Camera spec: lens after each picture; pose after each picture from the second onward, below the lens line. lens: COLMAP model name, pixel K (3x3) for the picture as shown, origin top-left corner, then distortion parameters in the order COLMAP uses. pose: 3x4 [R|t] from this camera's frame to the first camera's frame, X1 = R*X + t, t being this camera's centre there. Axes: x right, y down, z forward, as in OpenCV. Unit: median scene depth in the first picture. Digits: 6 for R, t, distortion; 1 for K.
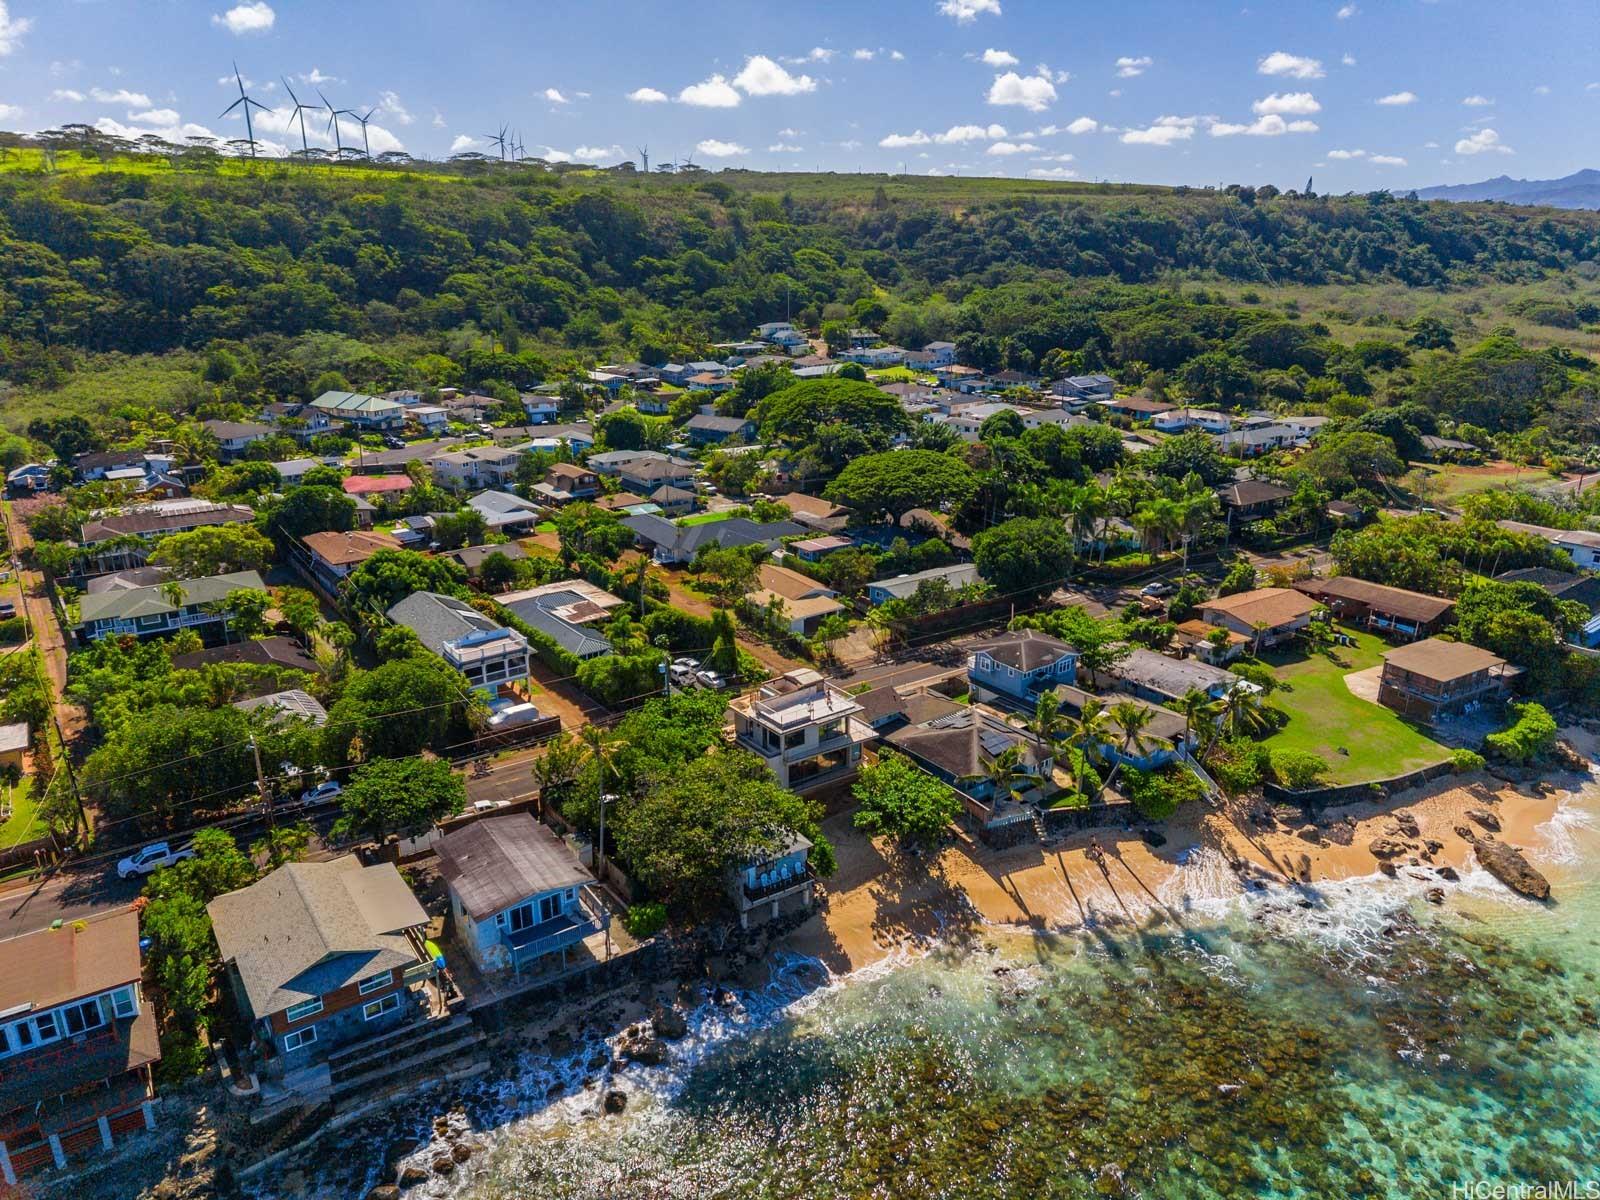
lens RADIAL K [[1112.1, 0, 800.0], [0, 1112.1, 600.0], [0, 0, 1]] dist [0.013224, -0.004383]
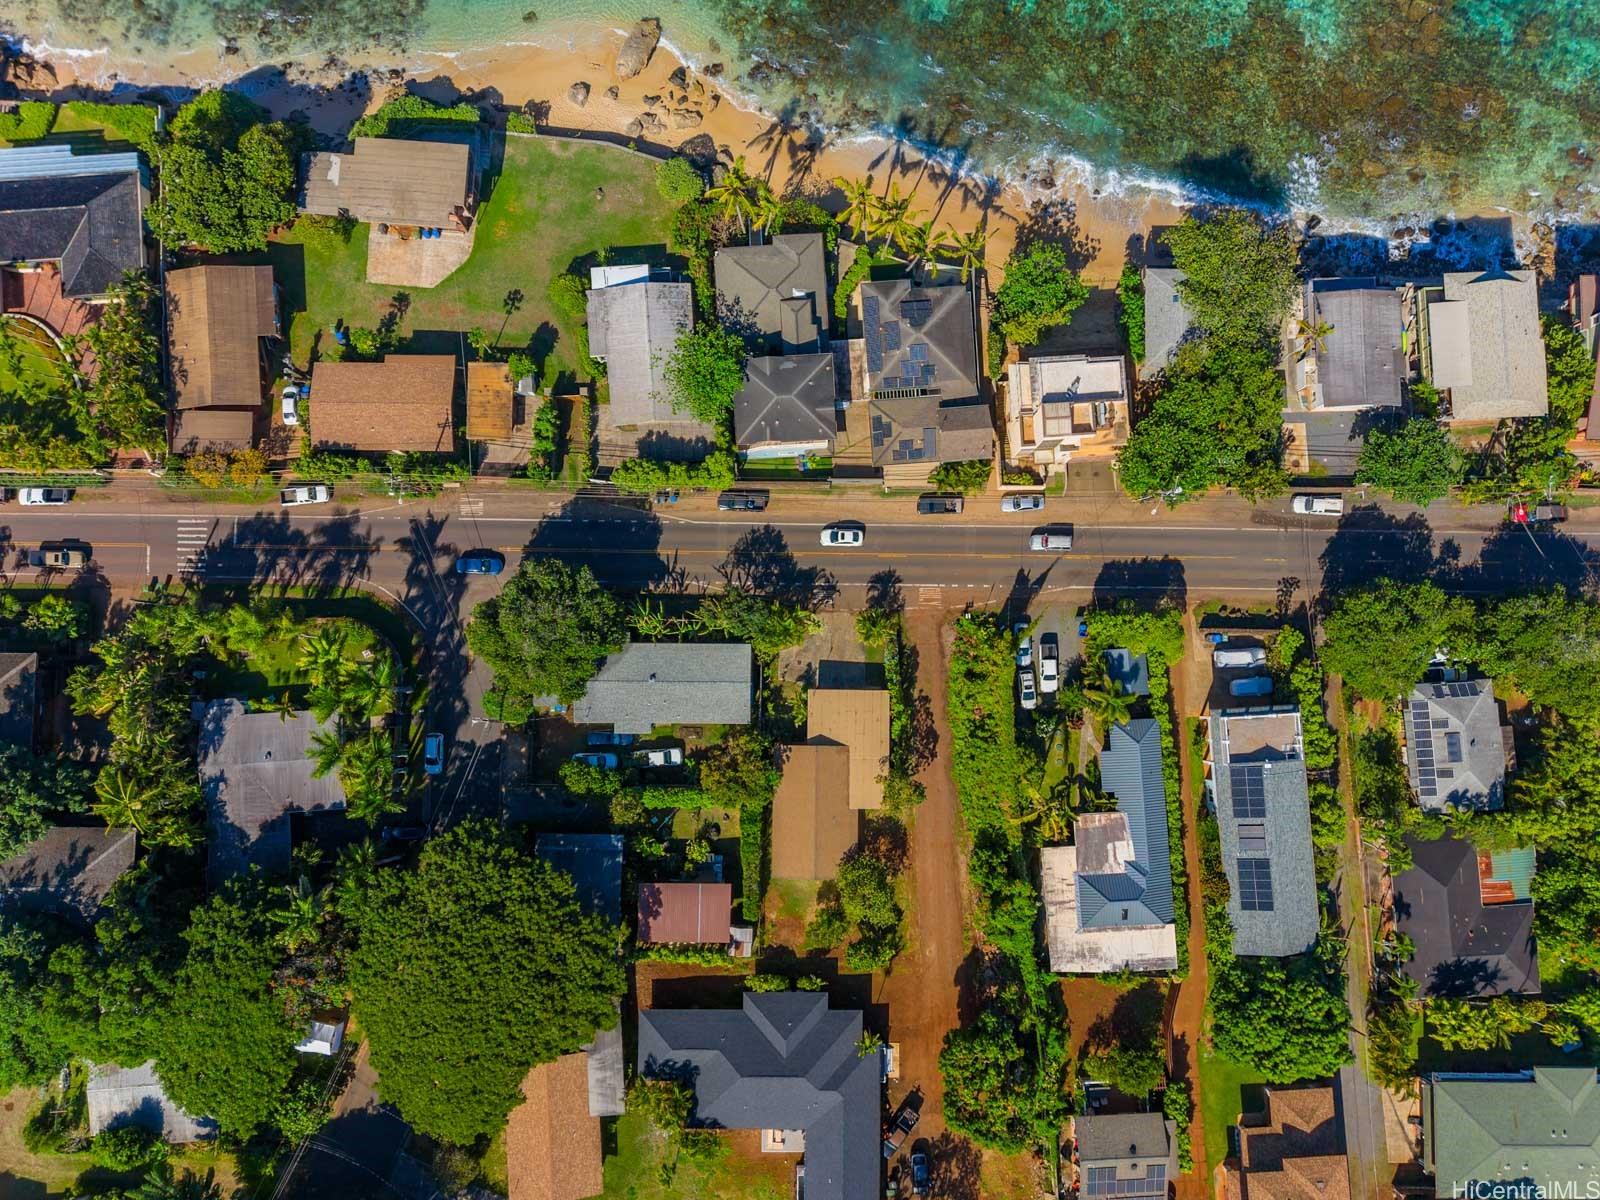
lens RADIAL K [[1112.1, 0, 800.0], [0, 1112.1, 600.0], [0, 0, 1]] dist [0.013224, -0.004383]
pose [[-0.831312, -0.555776, 0.005804, 0.082979], [0.161491, -0.231534, 0.959329, -0.781216], [-0.531828, 0.798439, 0.282230, 0.753181]]
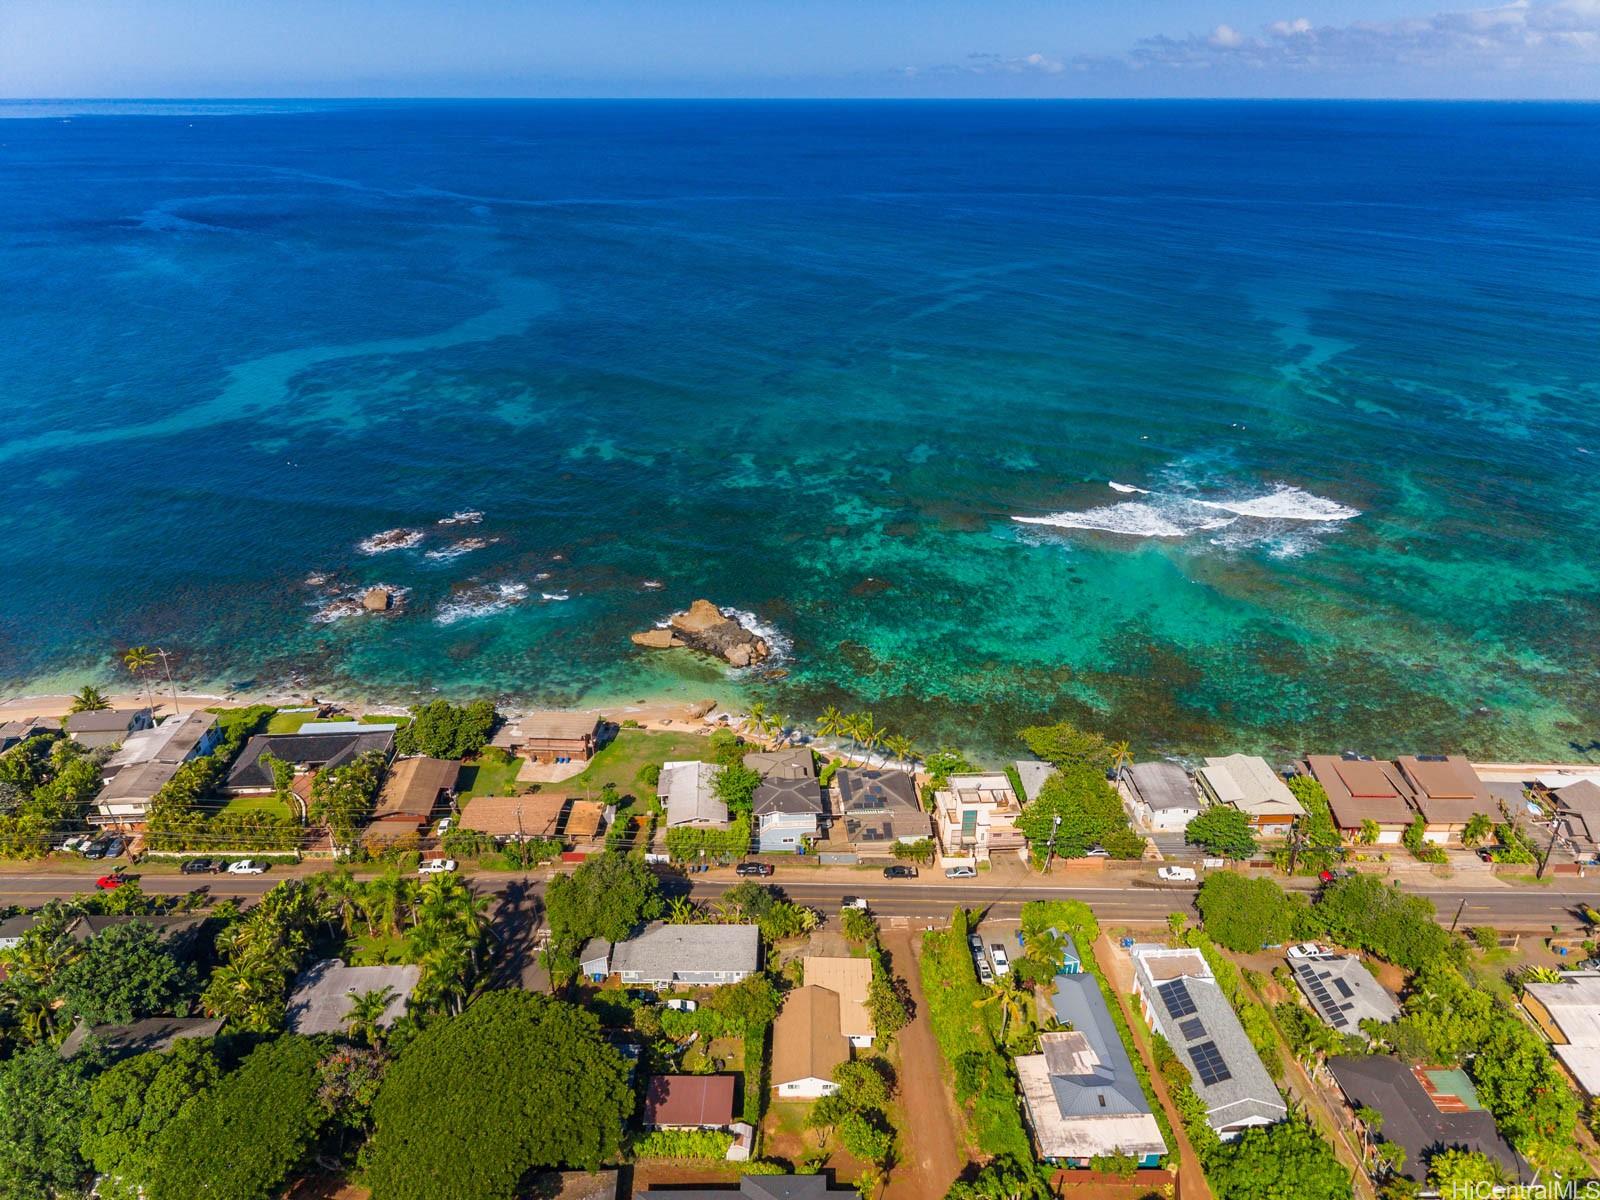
lens RADIAL K [[1112.1, 0, 800.0], [0, 1112.1, 600.0], [0, 0, 1]] dist [0.013224, -0.004383]
pose [[-0.833657, -0.244057, 0.495431, -0.383572], [0.162718, 0.748703, 0.642625, -0.907759], [-0.527768, 0.616345, -0.584449, 1.442299]]
